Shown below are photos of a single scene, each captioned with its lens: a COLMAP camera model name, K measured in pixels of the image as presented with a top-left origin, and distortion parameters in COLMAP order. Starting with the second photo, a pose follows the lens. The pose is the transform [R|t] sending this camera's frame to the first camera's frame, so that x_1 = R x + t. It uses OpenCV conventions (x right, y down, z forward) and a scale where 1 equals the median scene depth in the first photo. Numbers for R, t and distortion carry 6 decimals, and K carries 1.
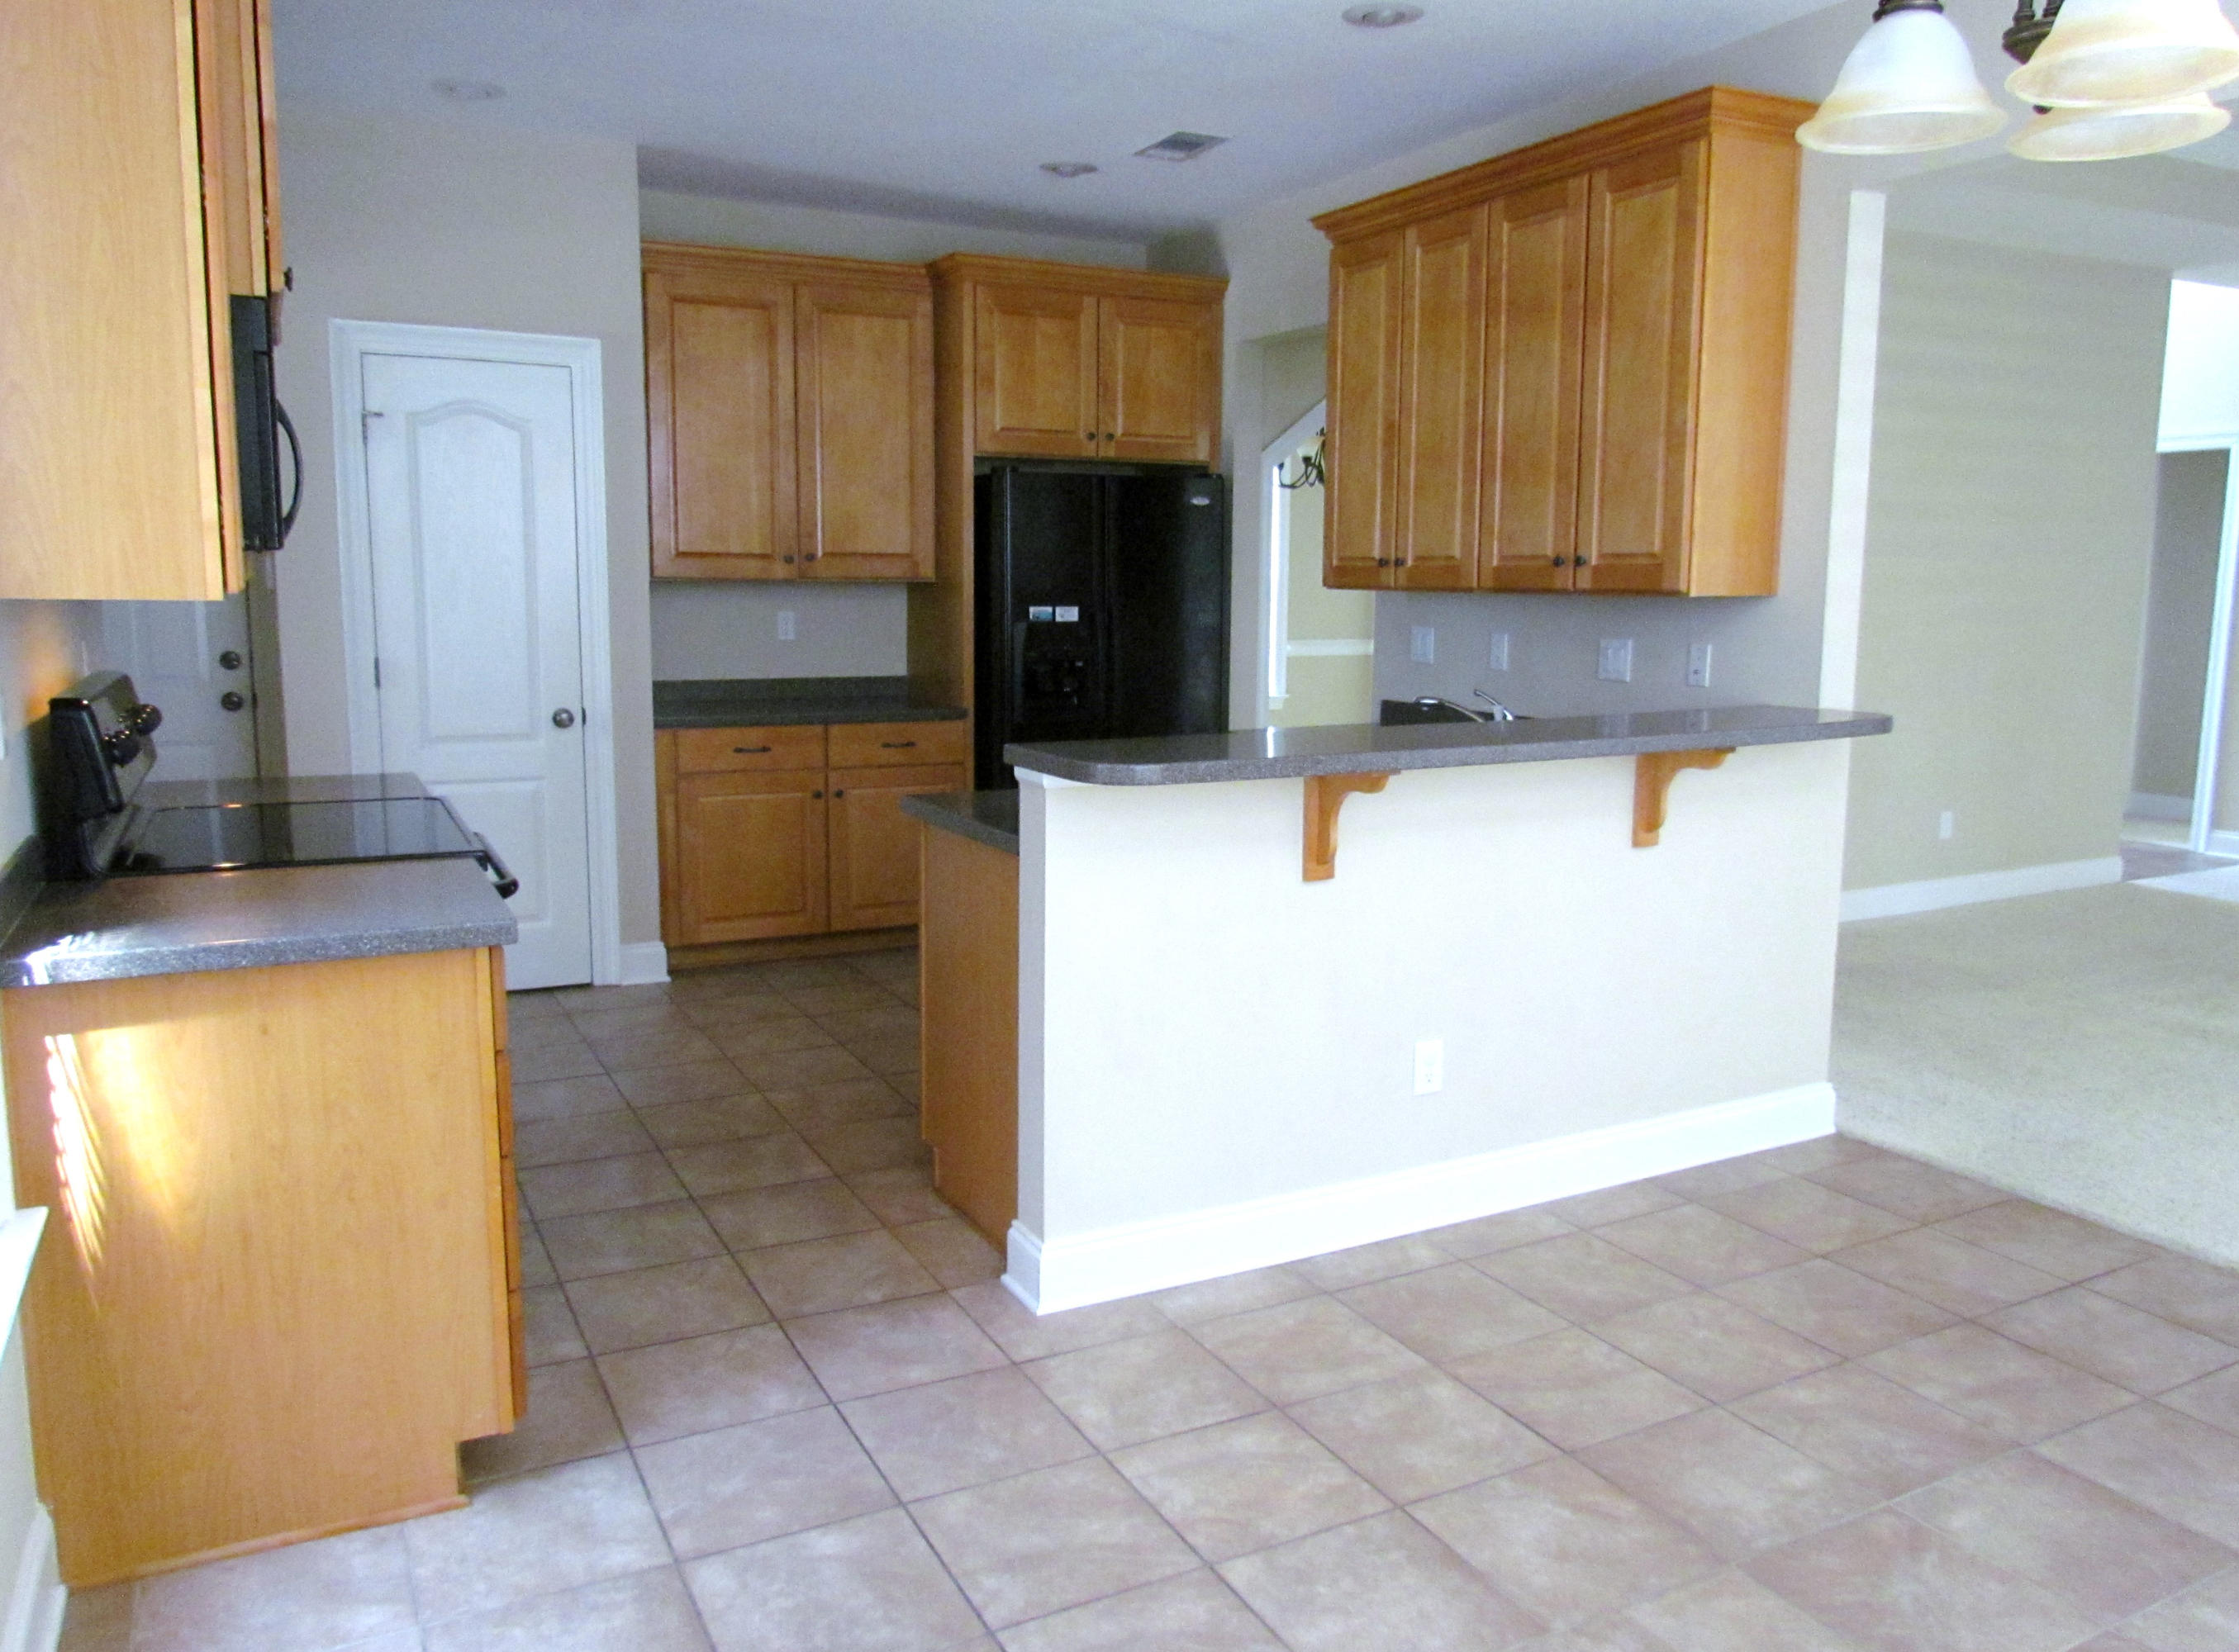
lens RADIAL K [[1606.6, 0, 1119.5], [0, 1606.6, 826.0], [0, 0, 1]] dist [-0.025580, 0.012230]
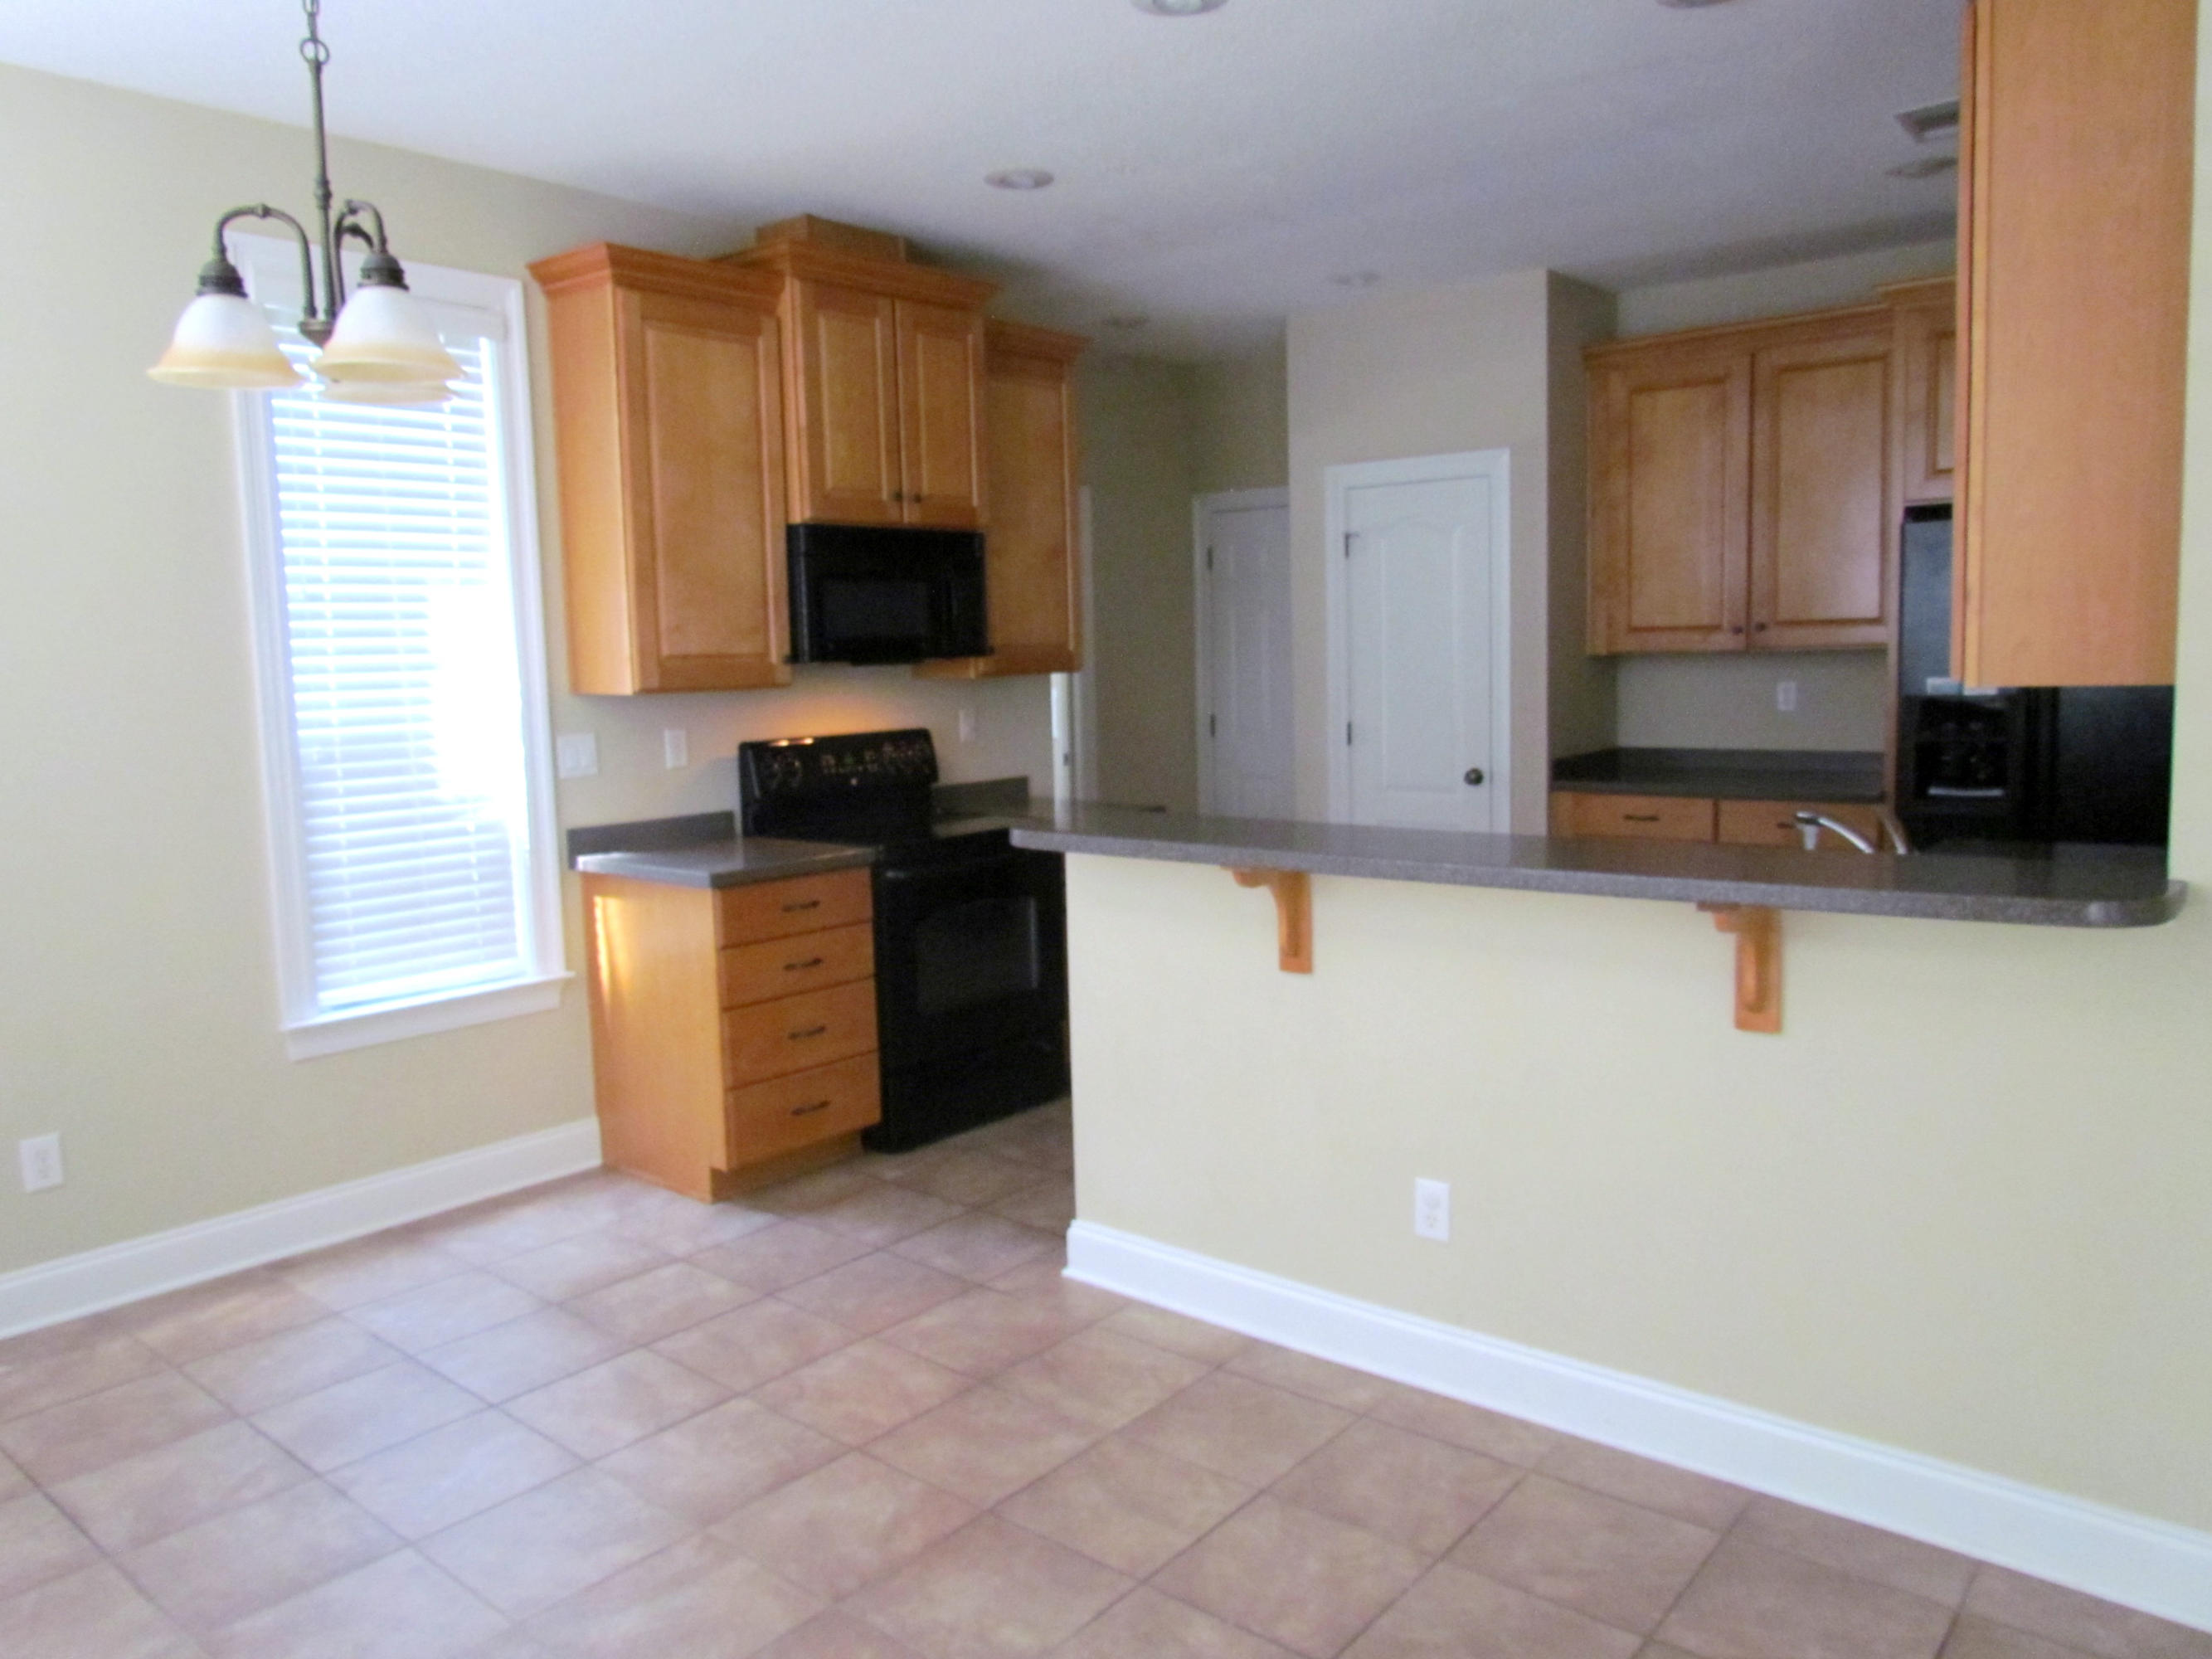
lens RADIAL K [[1605.9, 0, 1102.8], [0, 1605.9, 771.2], [0, 0, 1]] dist [-0.004160, 0.001646]
pose [[0.368367, 0.050702, -0.928297, 0.956065], [-0.109756, 0.993901, 0.010731, -0.081280], [0.923179, 0.097934, 0.371685, 0.480911]]
